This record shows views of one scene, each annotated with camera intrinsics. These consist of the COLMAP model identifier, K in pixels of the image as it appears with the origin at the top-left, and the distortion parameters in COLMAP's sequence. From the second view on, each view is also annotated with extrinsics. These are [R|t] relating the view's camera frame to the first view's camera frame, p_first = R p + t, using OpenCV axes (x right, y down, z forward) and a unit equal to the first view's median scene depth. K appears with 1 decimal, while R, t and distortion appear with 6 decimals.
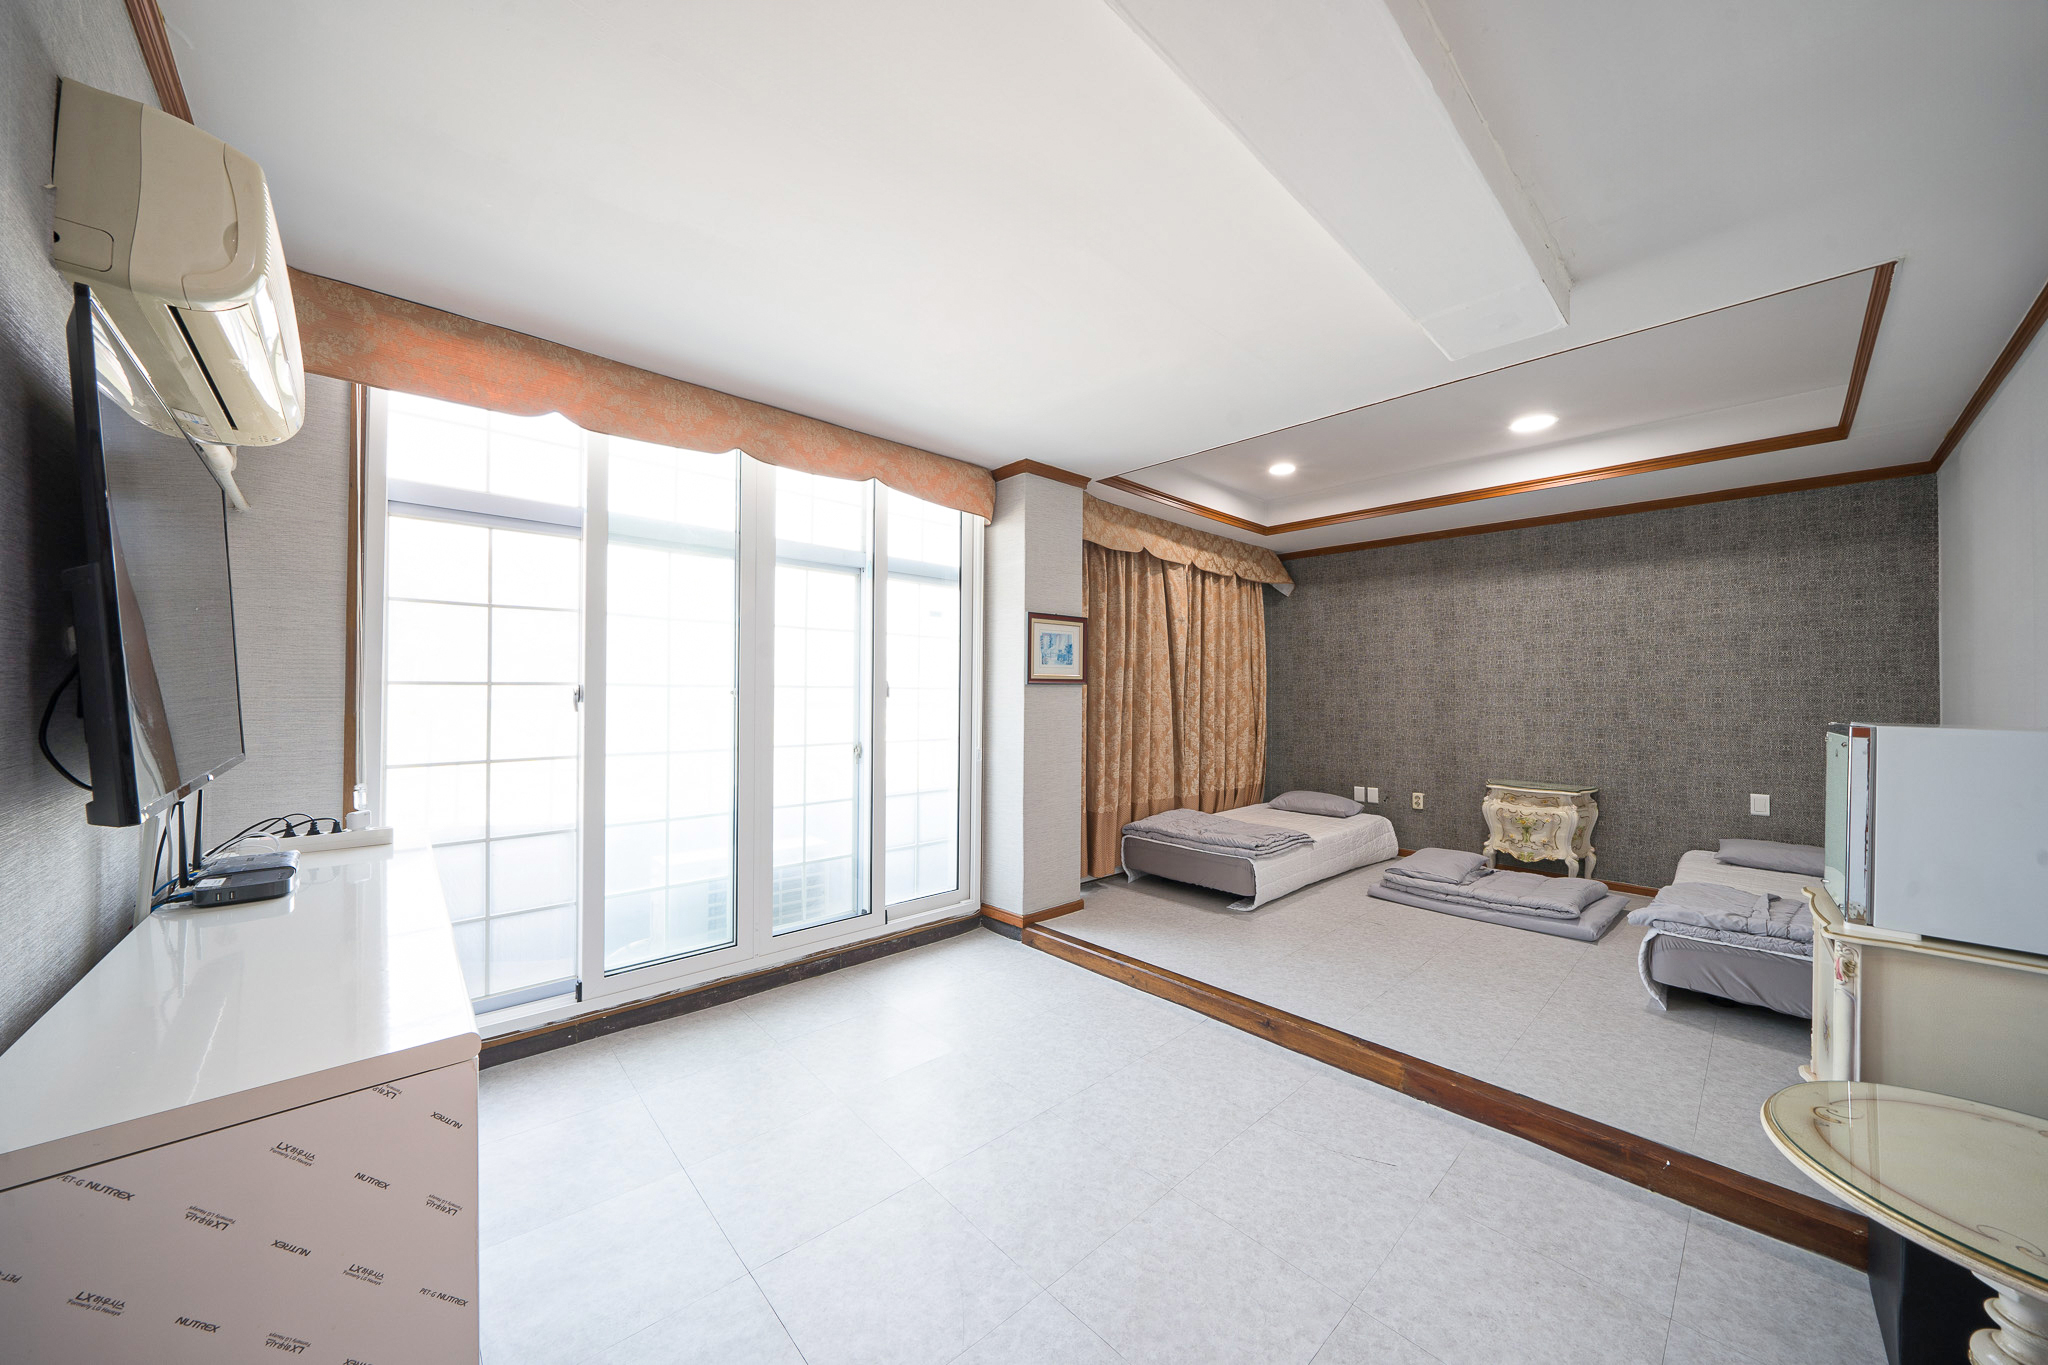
lens RADIAL K [[701.1, 0, 1033.3], [0, 701.1, 688.2], [0, 0, 1]] dist [-0.013265, -0.000060]
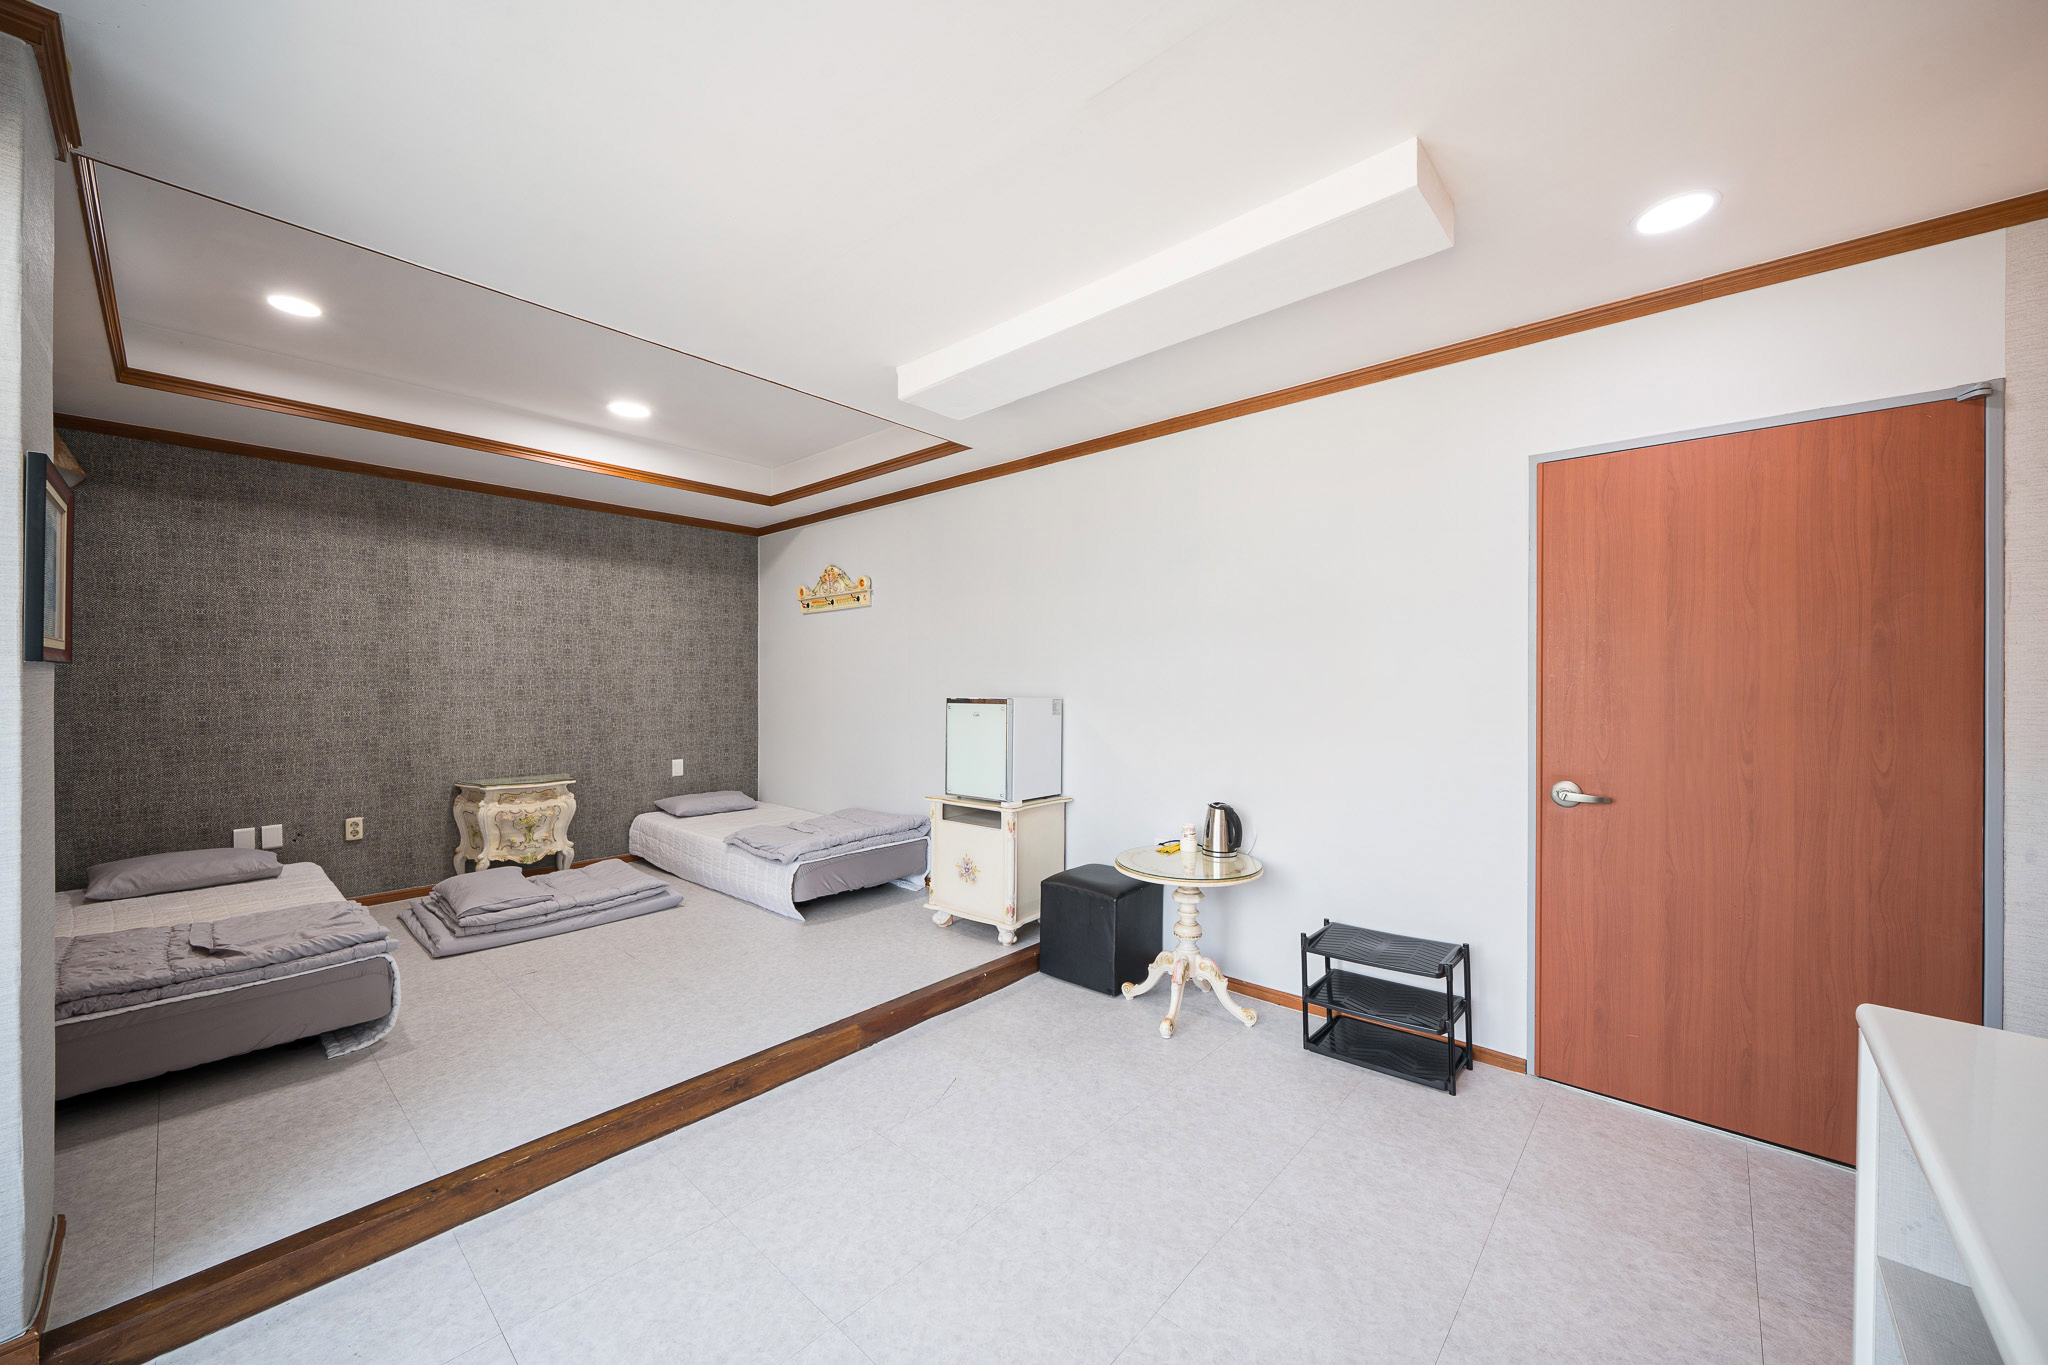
lens RADIAL K [[746.7, 0, 1028.6], [0, 746.7, 685.0], [0, 0, 1]] dist [-0.000806, -0.000145]
pose [[-0.082802, -0.010576, 0.996510, -0.334410], [-0.006578, 0.999928, 0.010066, -0.001259], [-0.996544, -0.005722, -0.082866, 0.431658]]
